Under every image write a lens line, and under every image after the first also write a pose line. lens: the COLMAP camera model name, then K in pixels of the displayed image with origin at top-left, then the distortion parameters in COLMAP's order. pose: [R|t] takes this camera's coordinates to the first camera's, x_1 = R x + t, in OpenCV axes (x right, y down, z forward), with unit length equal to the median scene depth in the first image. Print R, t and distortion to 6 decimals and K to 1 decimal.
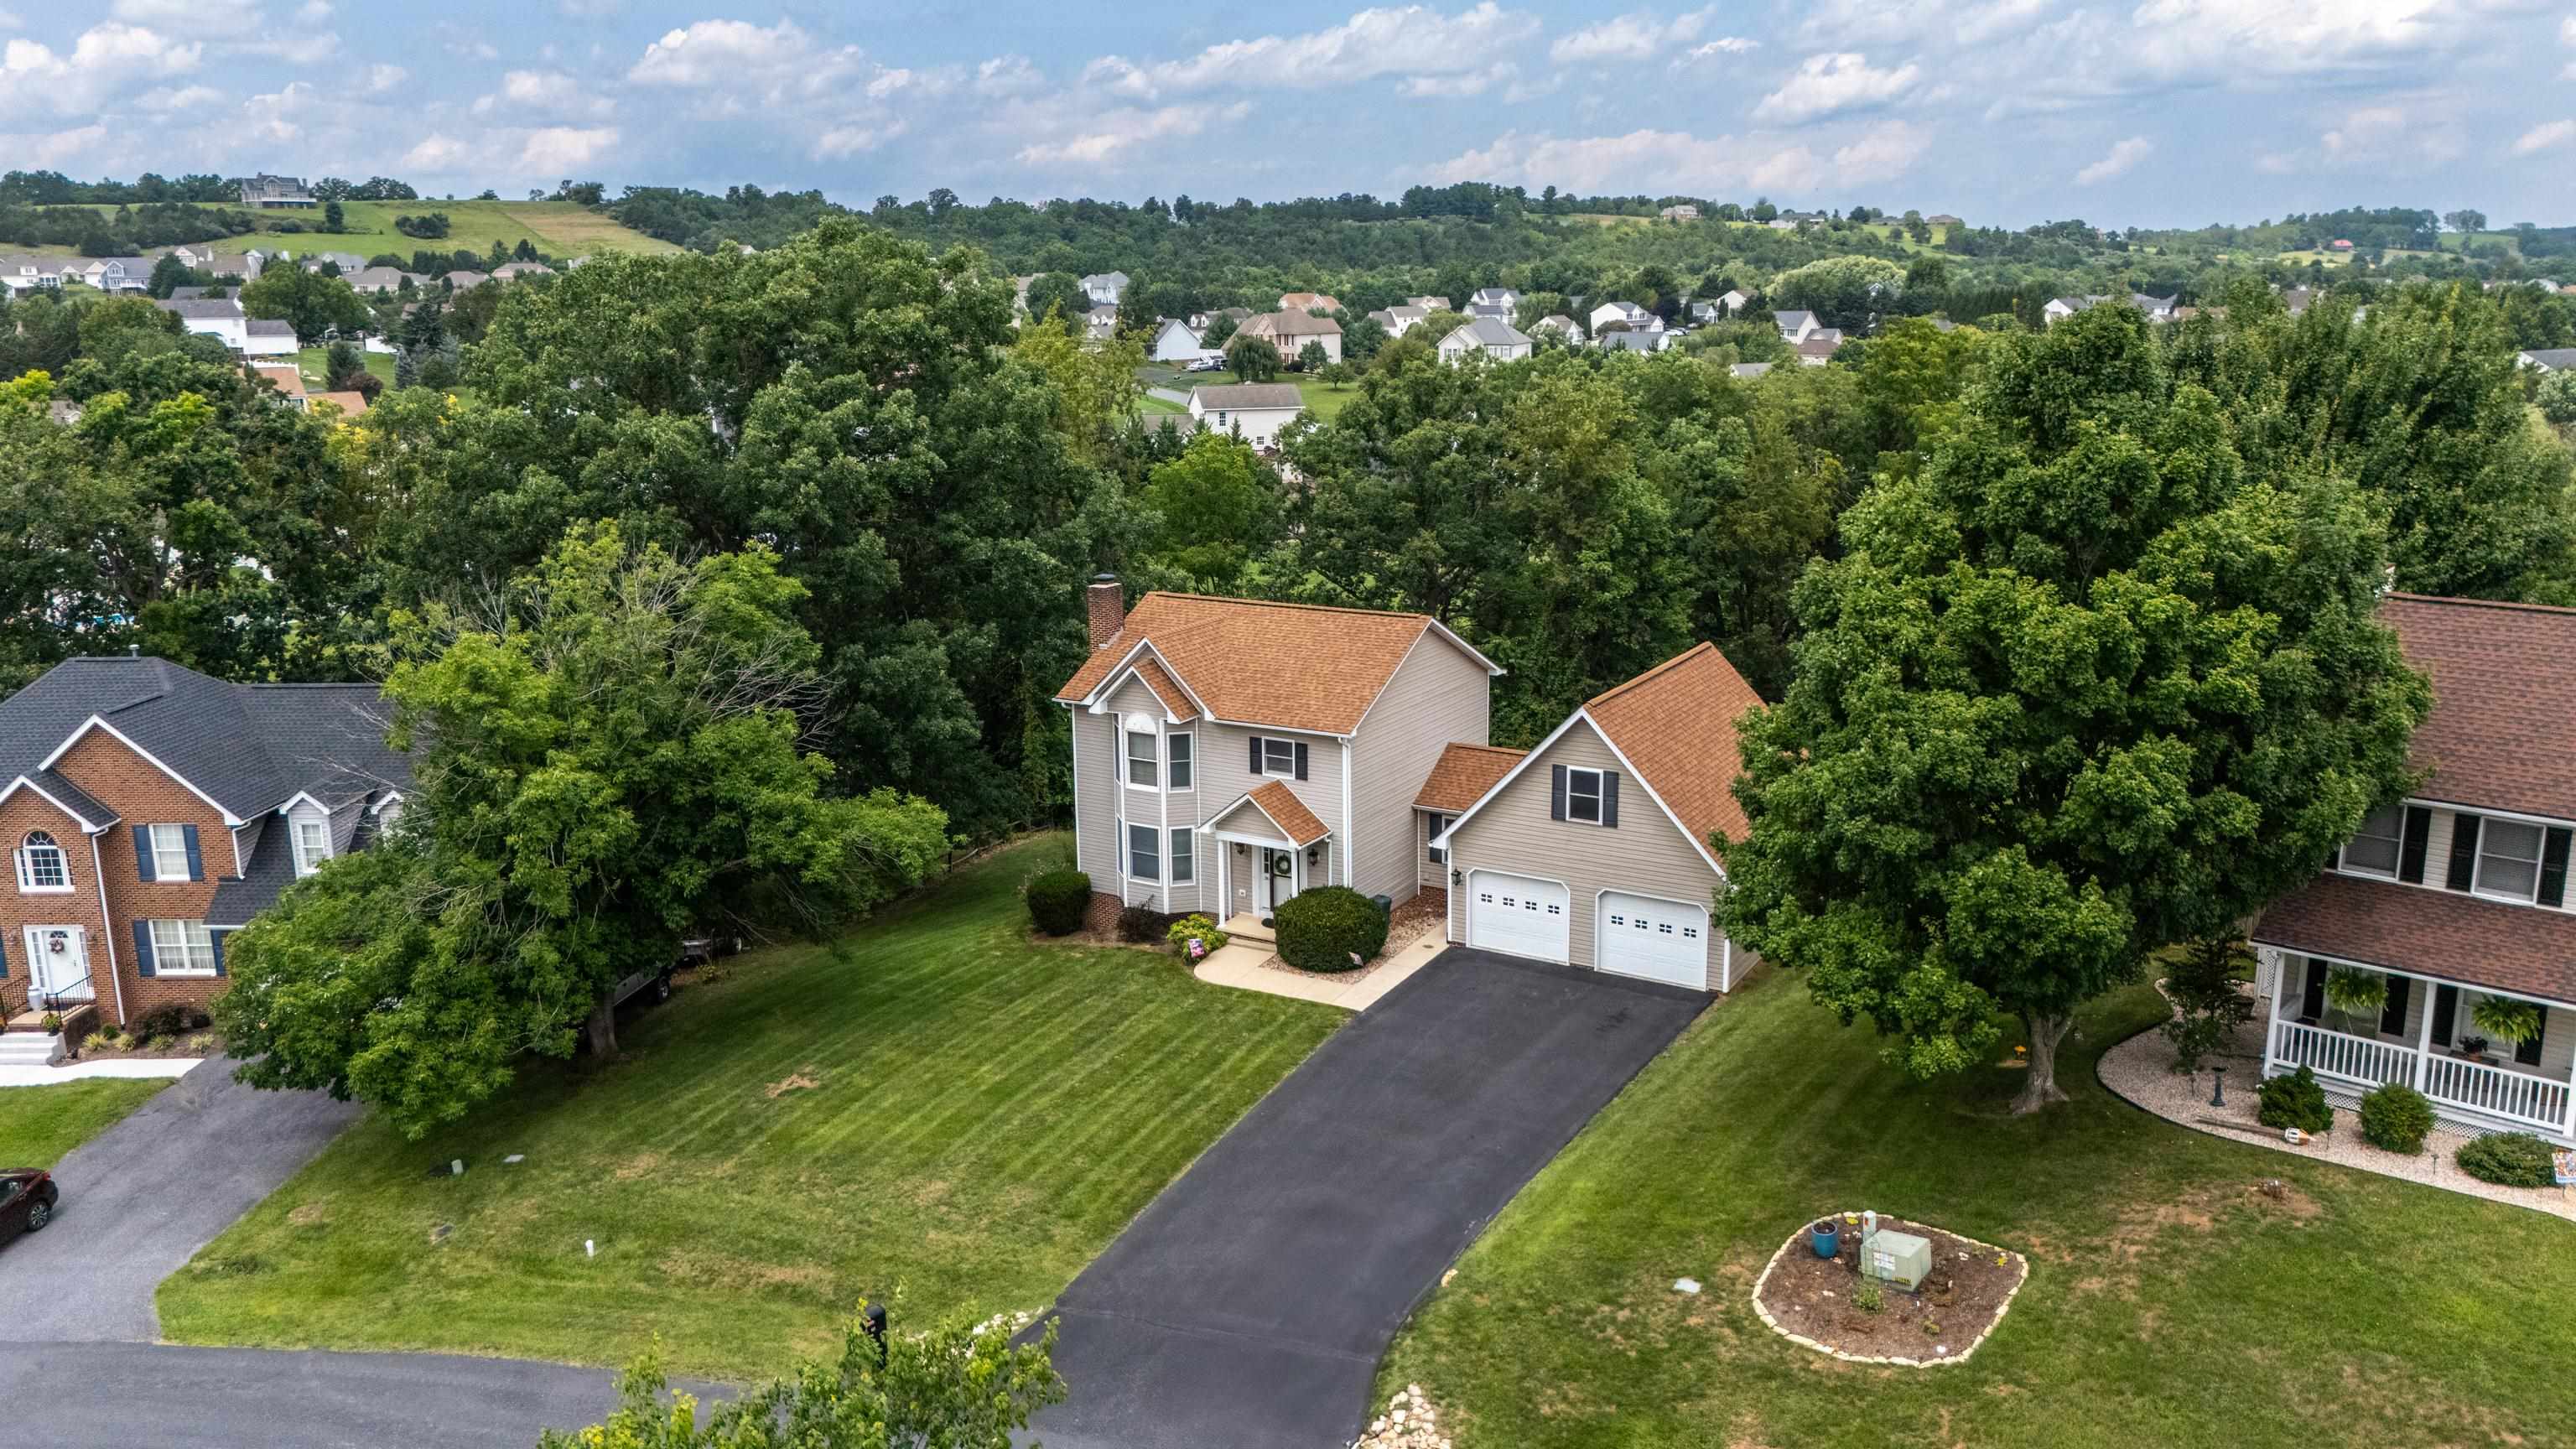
lens RADIAL K [[1911.0, 0, 1288.0], [0, 1911.0, 724.5], [0, 0, 1]] dist [0.074199, -0.063325]
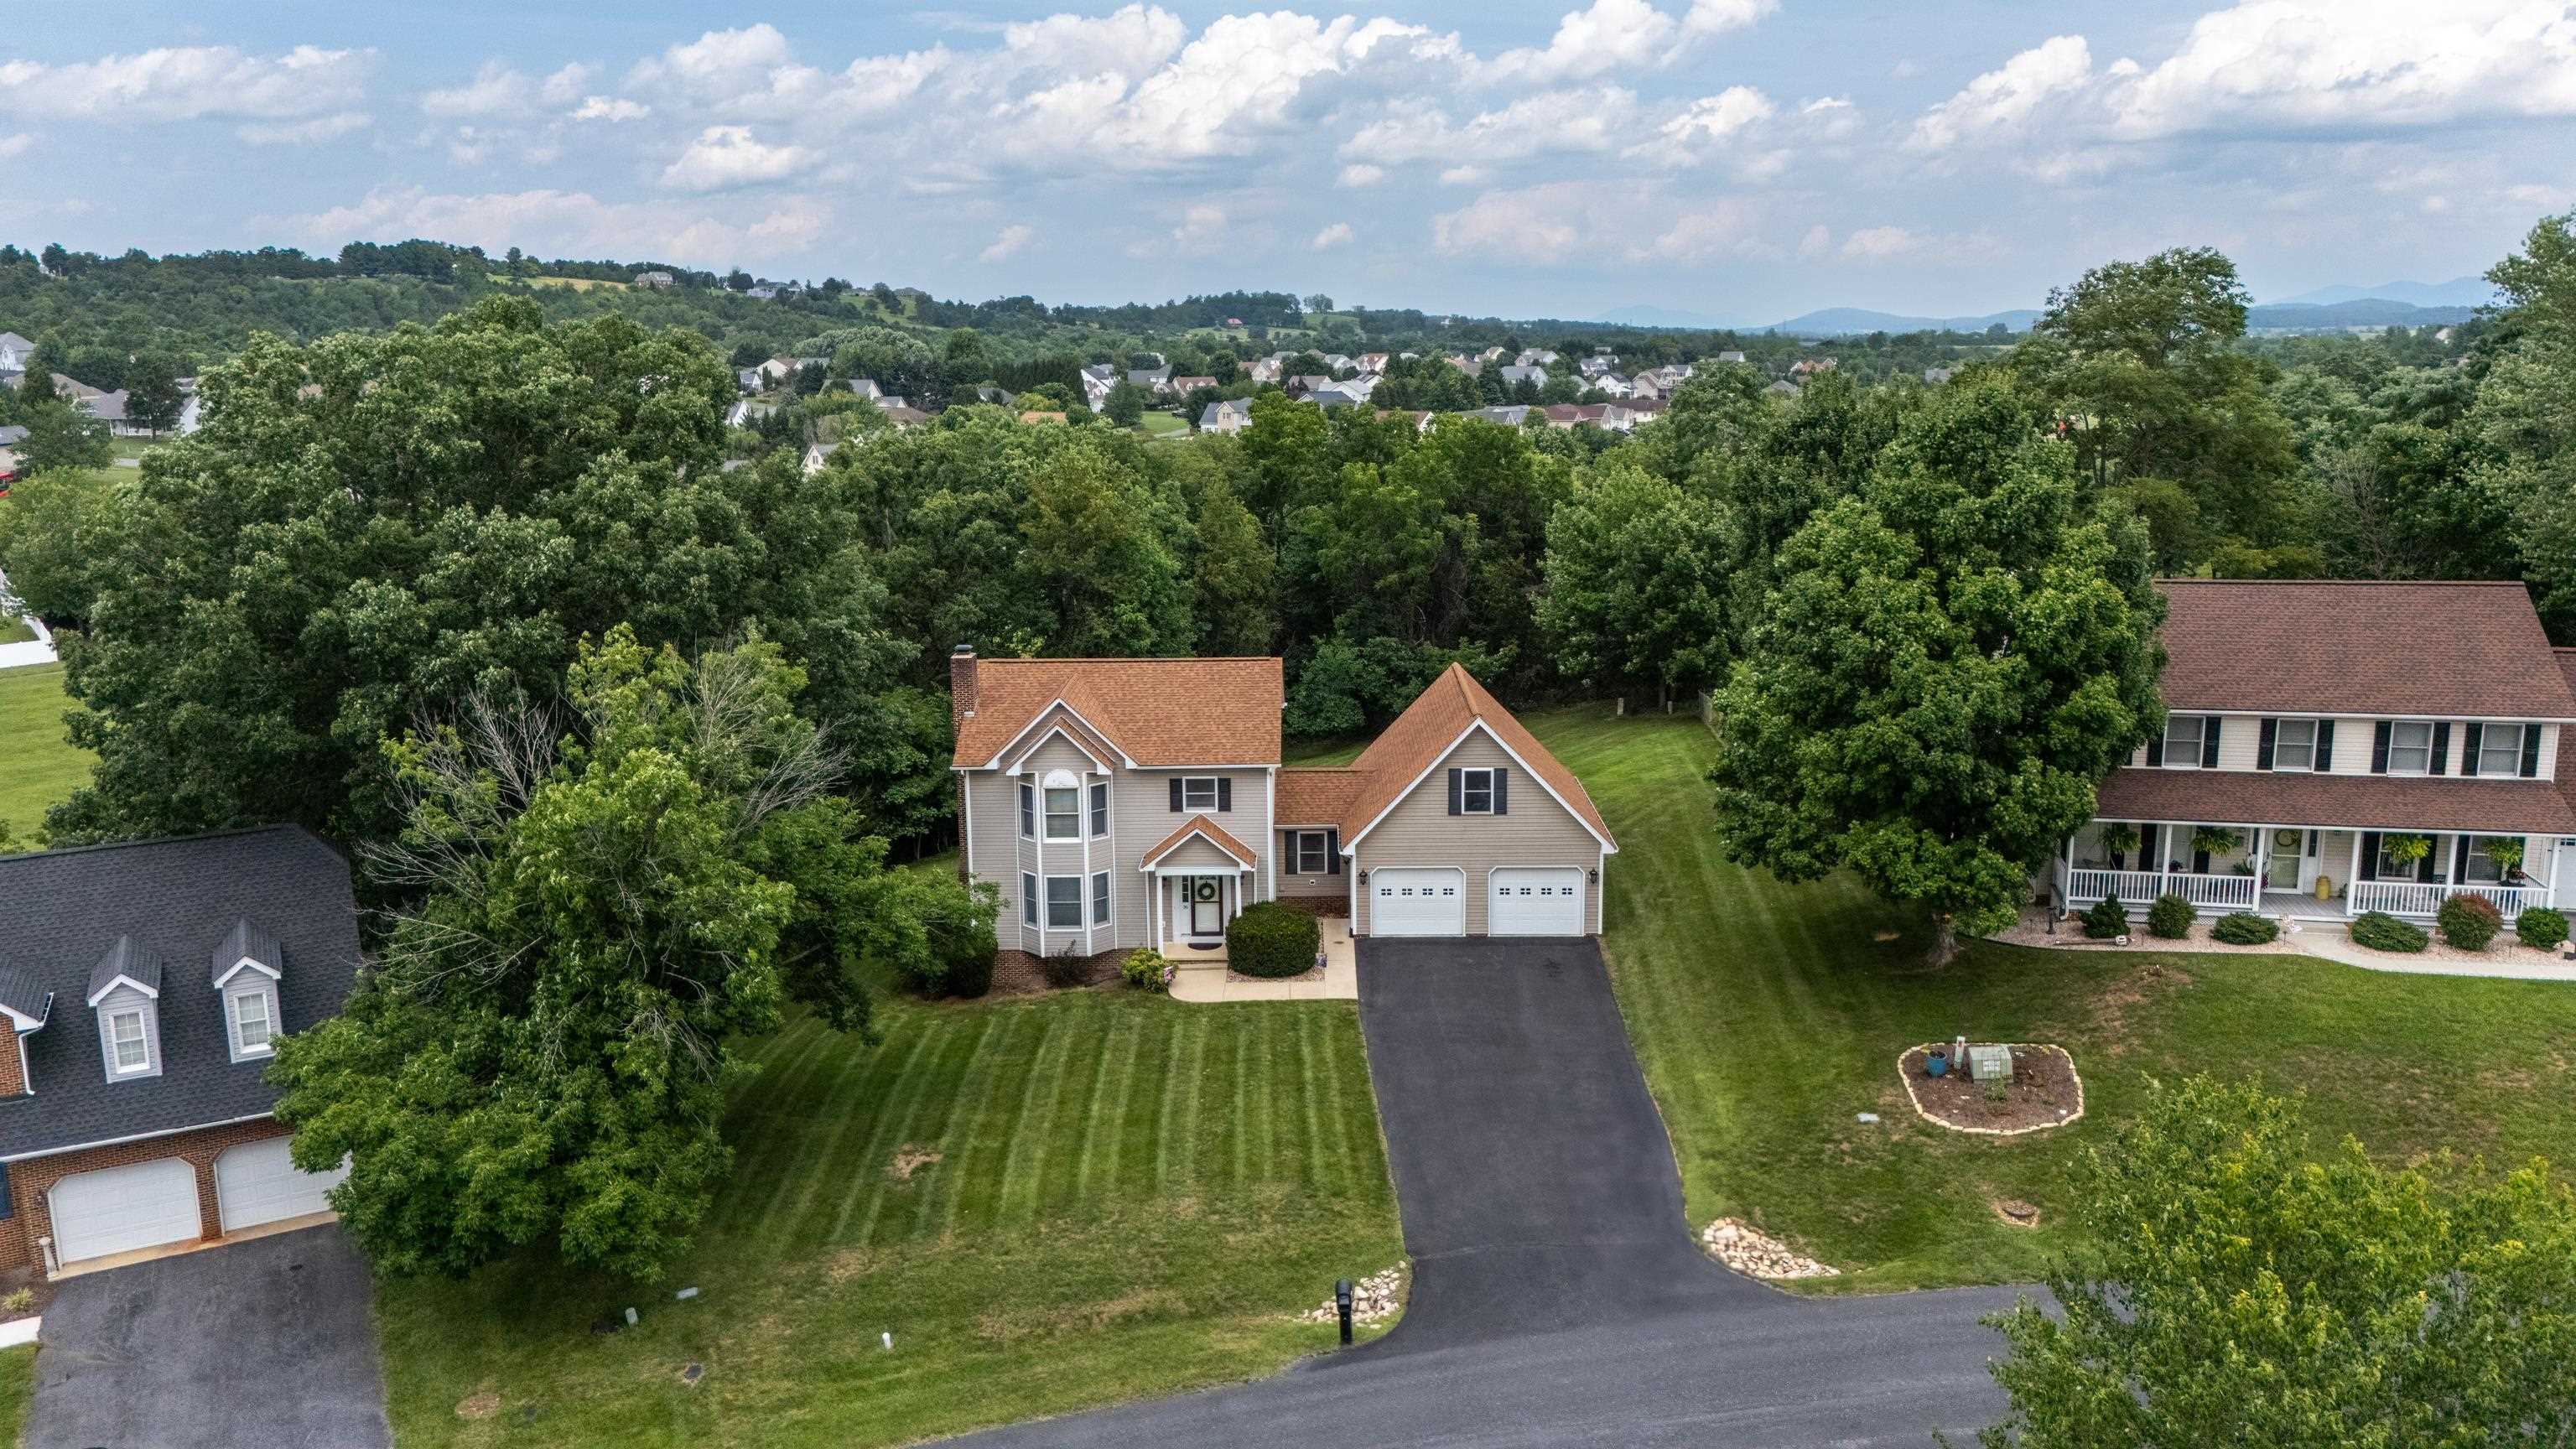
lens RADIAL K [[1911.0, 0, 1288.0], [0, 1911.0, 724.5], [0, 0, 1]] dist [0.074199, -0.063325]
pose [[0.863737, -0.098047, 0.494313, -0.507690], [0.114384, 0.993433, -0.002821, -0.013948], [-0.490790, 0.058978, 0.869279, 0.013499]]
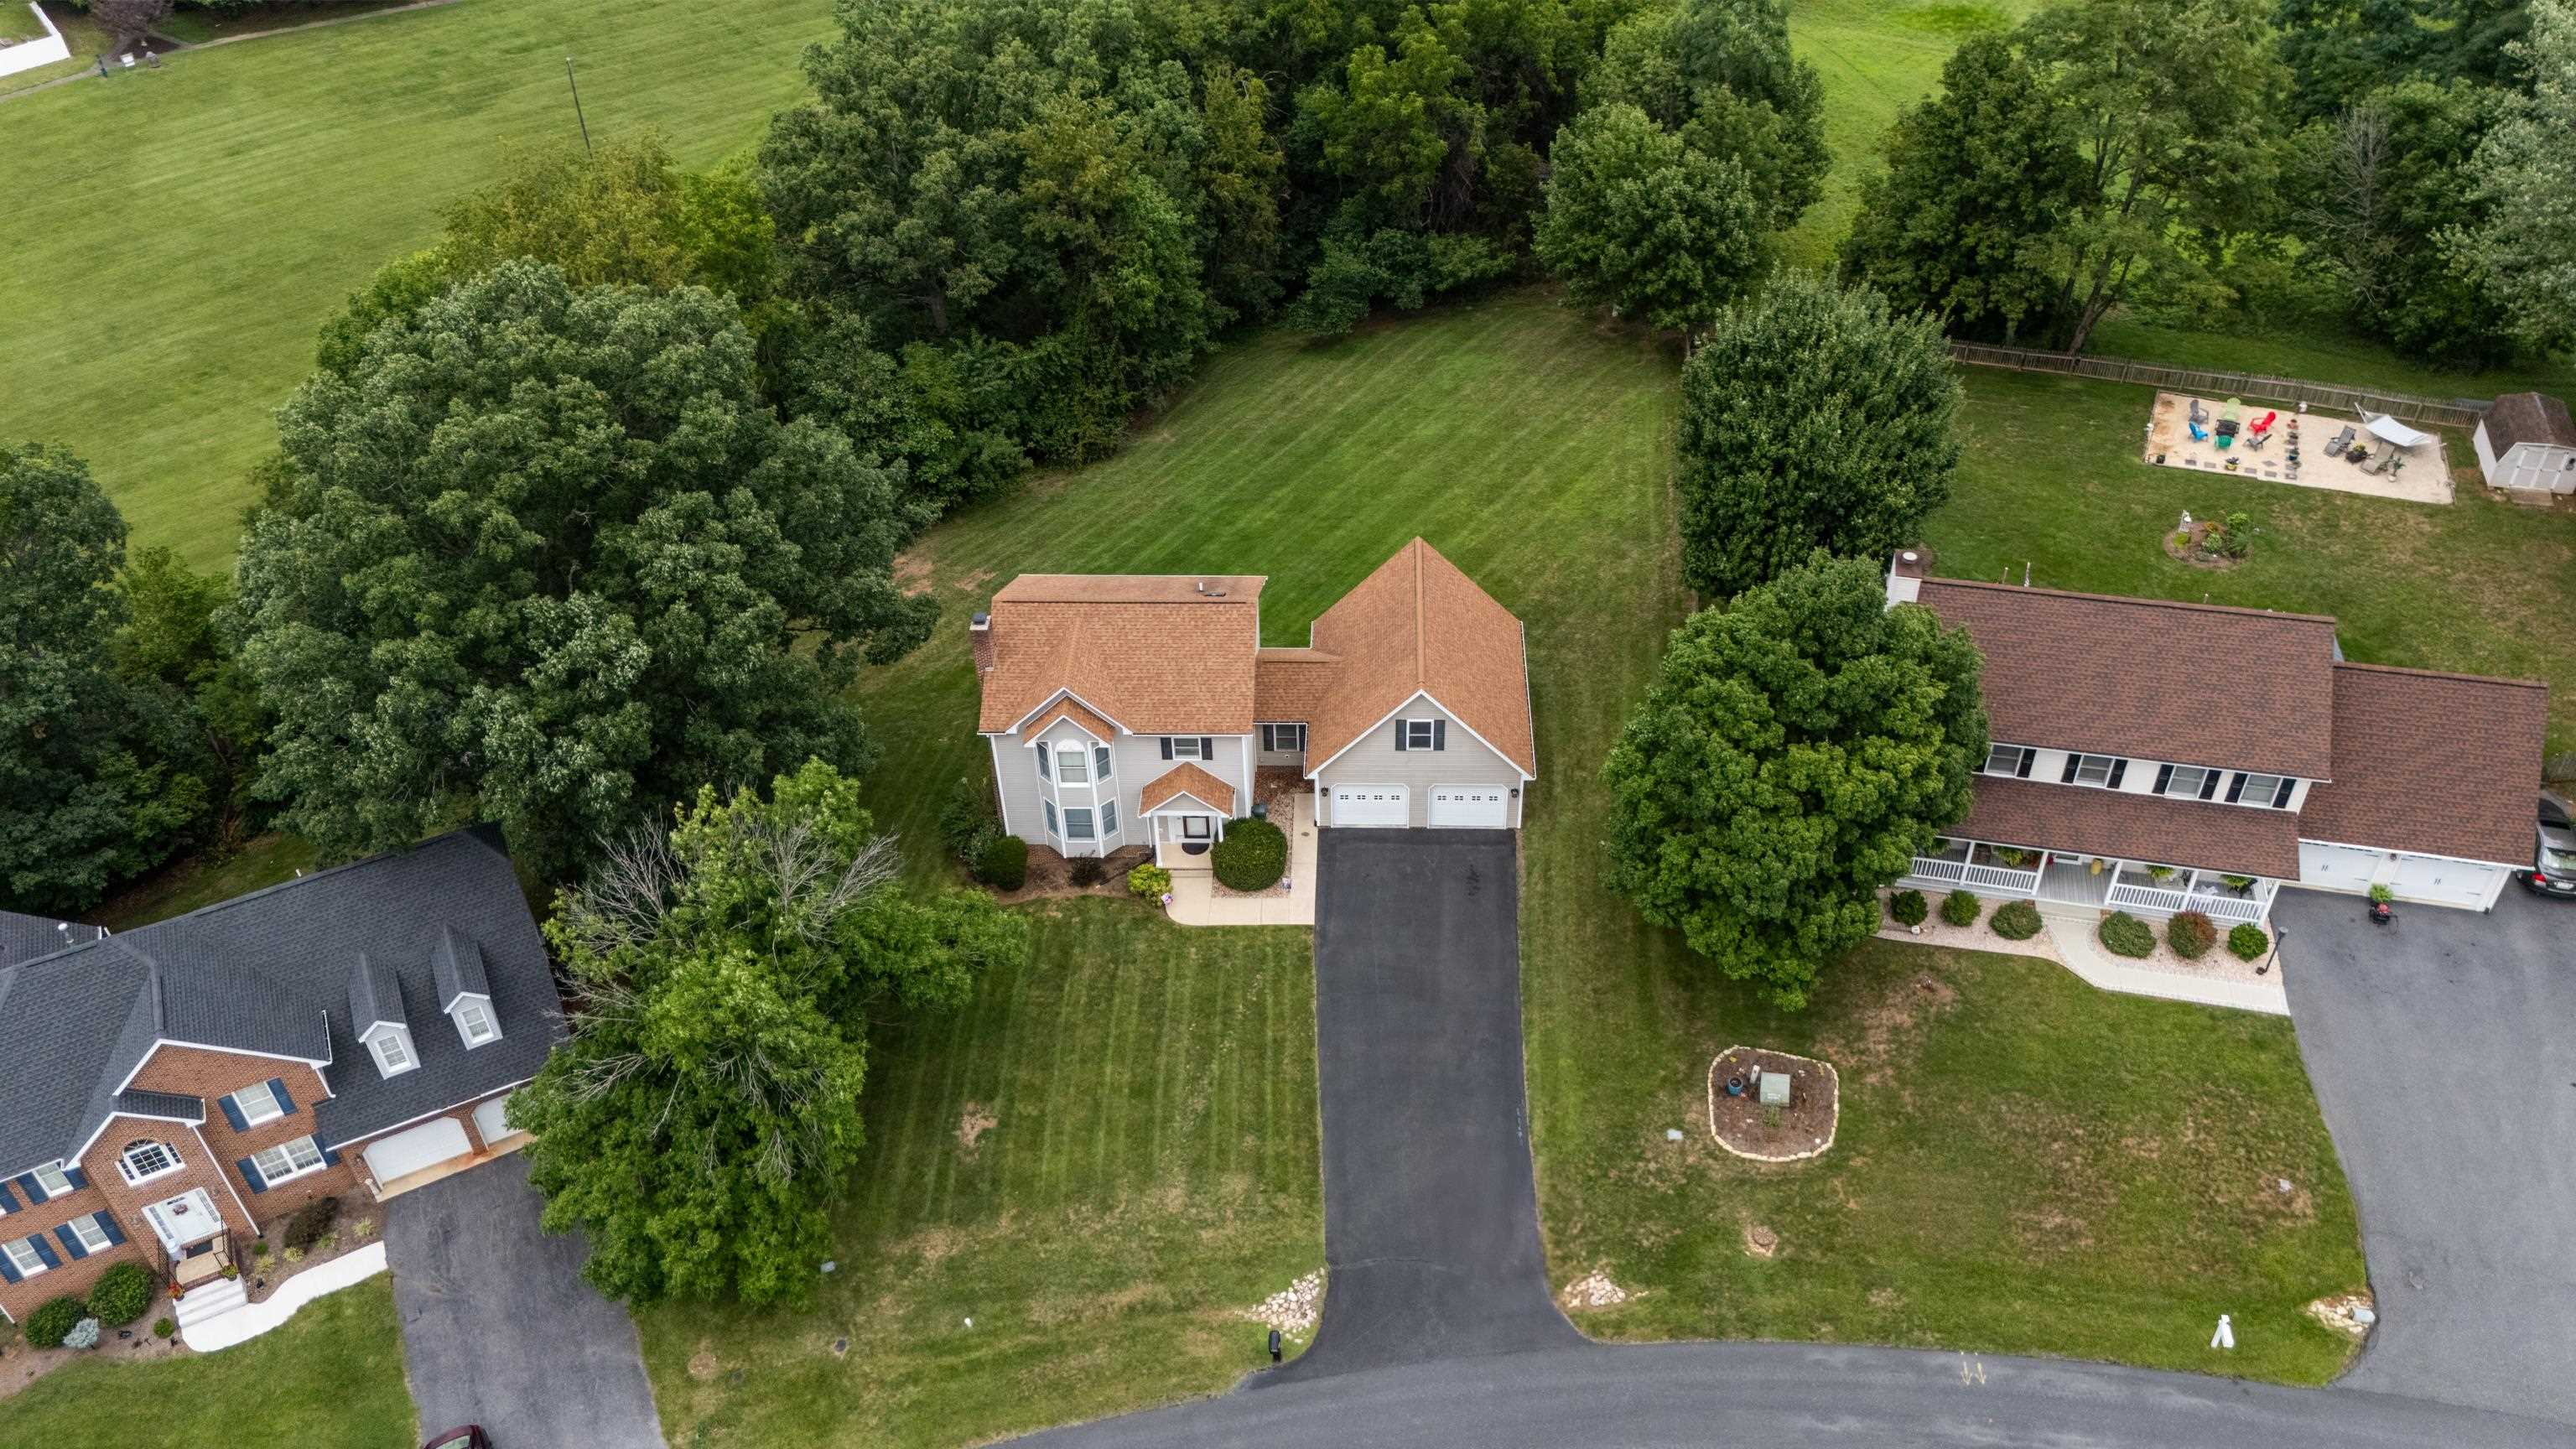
lens RADIAL K [[1911.0, 0, 1288.0], [0, 1911.0, 724.5], [0, 0, 1]] dist [0.074199, -0.063325]
pose [[0.877101, -0.314763, 0.362793, -0.422985], [0.123093, 0.877418, 0.463665, -0.609175], [-0.464266, -0.362024, 0.808329, -0.098686]]
